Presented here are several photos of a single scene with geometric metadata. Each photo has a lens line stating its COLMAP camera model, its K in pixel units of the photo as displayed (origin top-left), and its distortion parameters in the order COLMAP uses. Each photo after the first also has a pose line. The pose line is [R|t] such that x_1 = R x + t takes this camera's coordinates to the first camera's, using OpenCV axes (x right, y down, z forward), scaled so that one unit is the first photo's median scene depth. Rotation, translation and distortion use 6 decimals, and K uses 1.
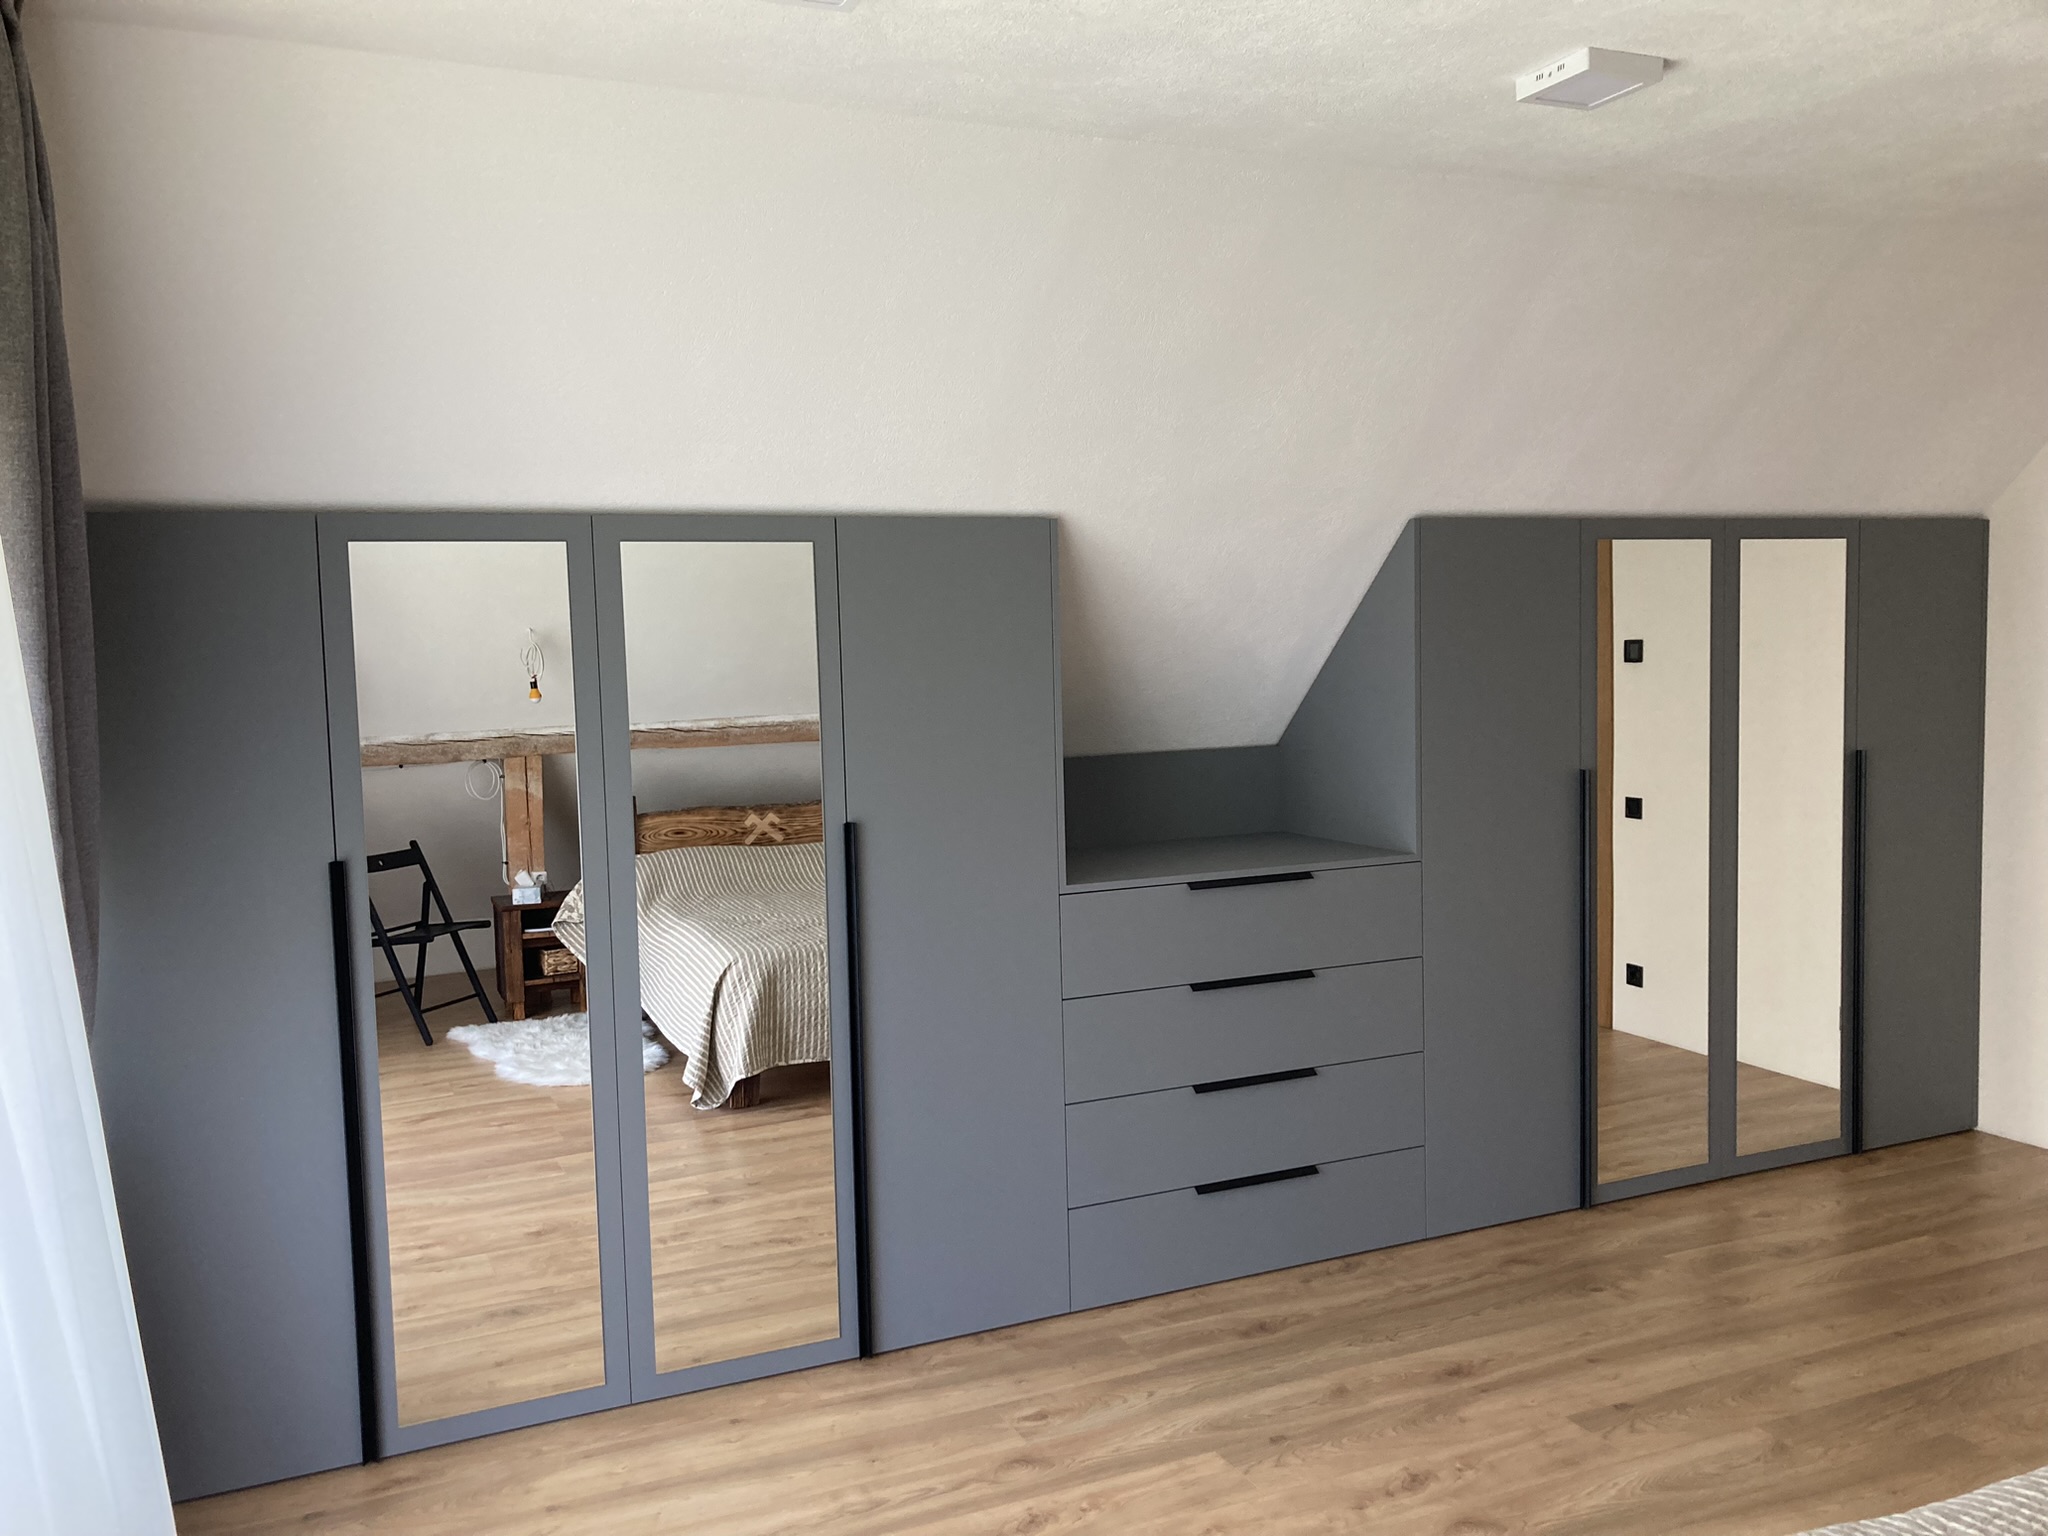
lens RADIAL K [[1675.1, 0, 990.7], [0, 1675.1, 754.8], [0, 0, 1]] dist [0.016063, 0.009606]
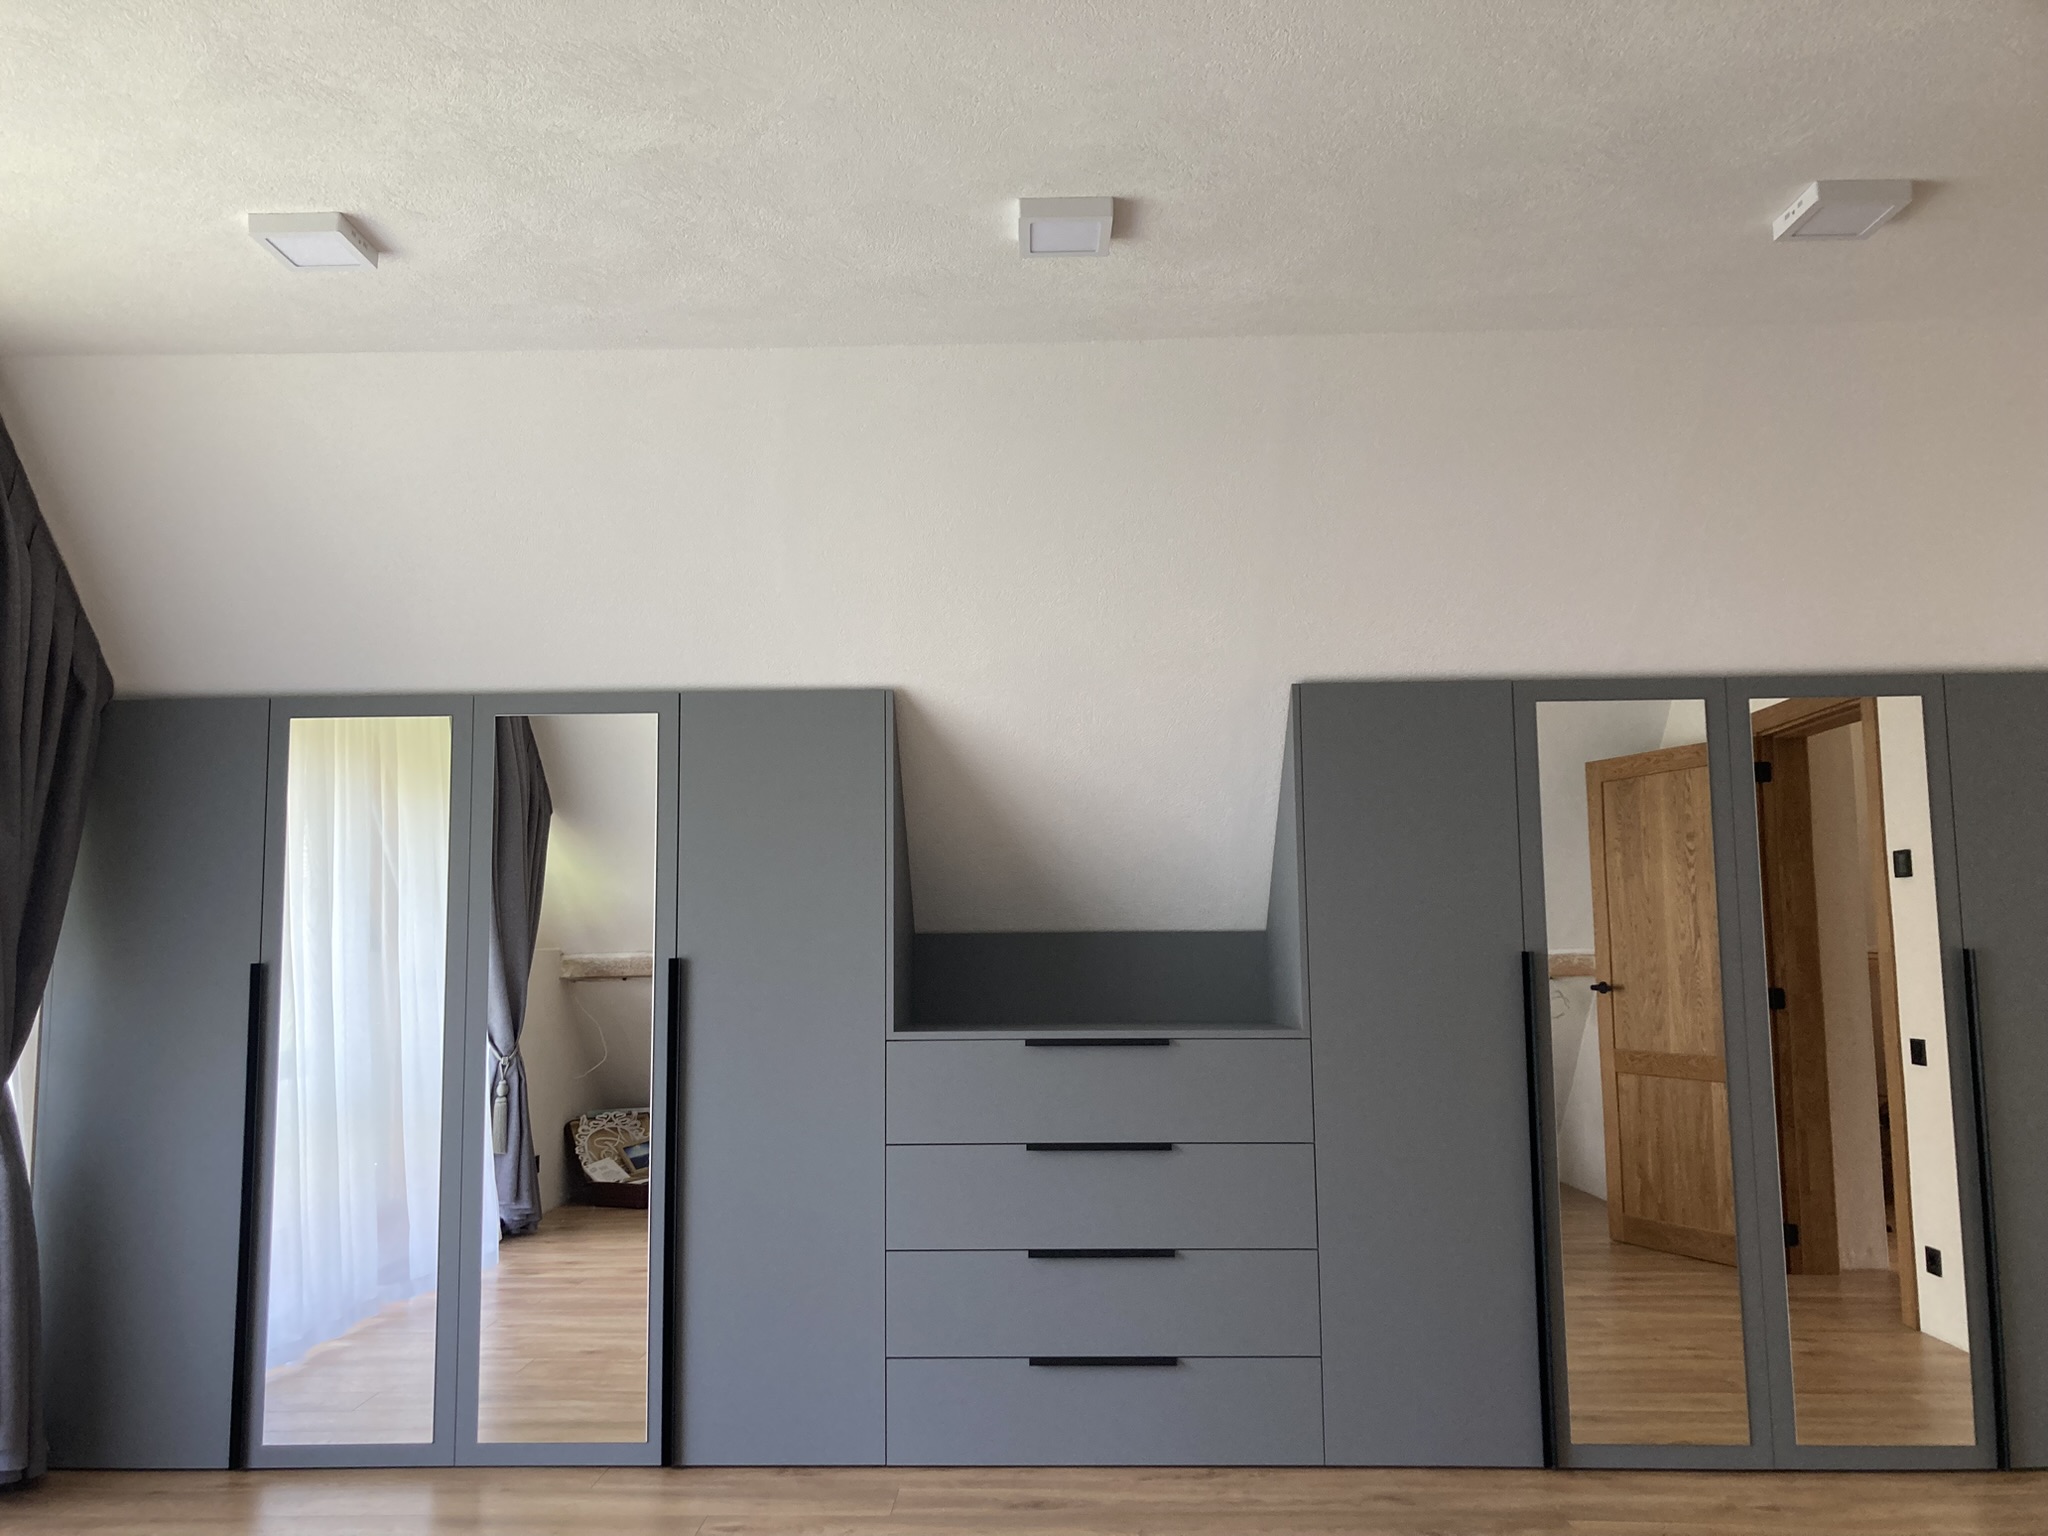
lens RADIAL K [[1641.0, 0, 1024.0], [0, 1641.0, 768.0], [0, 0, 1]] dist [0.015180, 0.003473]
pose [[0.902915, -0.029146, -0.428830, 0.539831], [-0.045279, 0.985697, -0.162329, 0.074092], [0.427428, 0.165986, 0.888681, 0.085197]]
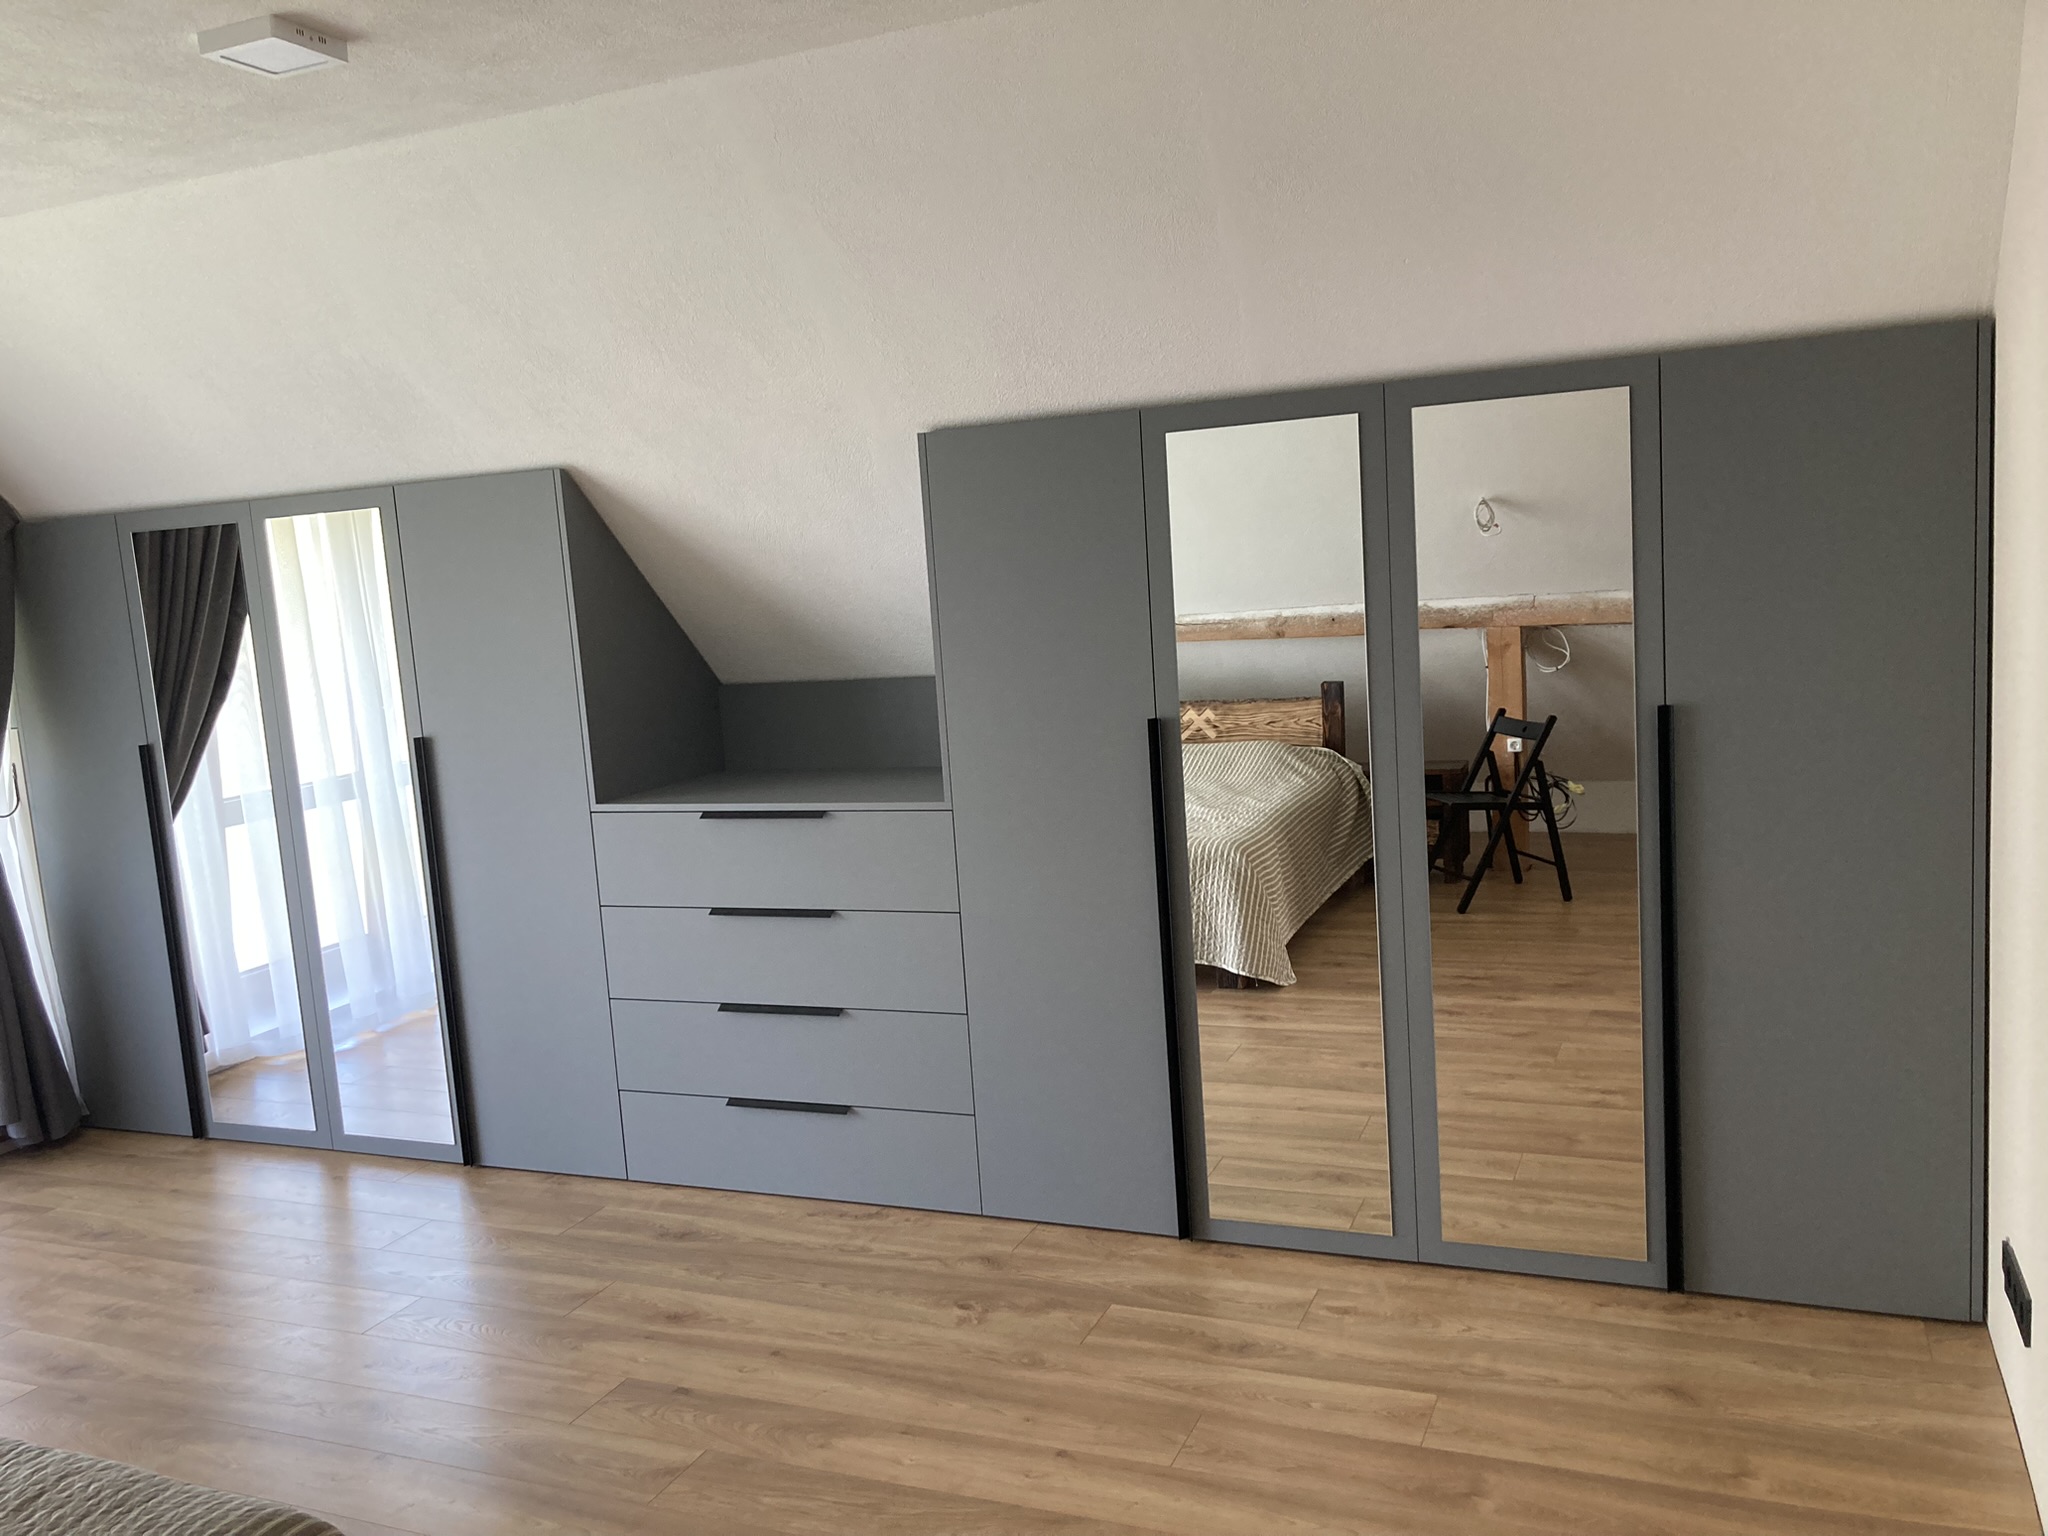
lens RADIAL K [[1641.0, 0, 1024.0], [0, 1641.0, 768.0], [0, 0, 1]] dist [0.015180, 0.003473]
pose [[0.686574, 0.071104, -0.723575, 0.979349], [-0.002238, 0.995408, 0.095693, -0.047924], [0.727056, -0.064081, 0.683581, 0.441796]]
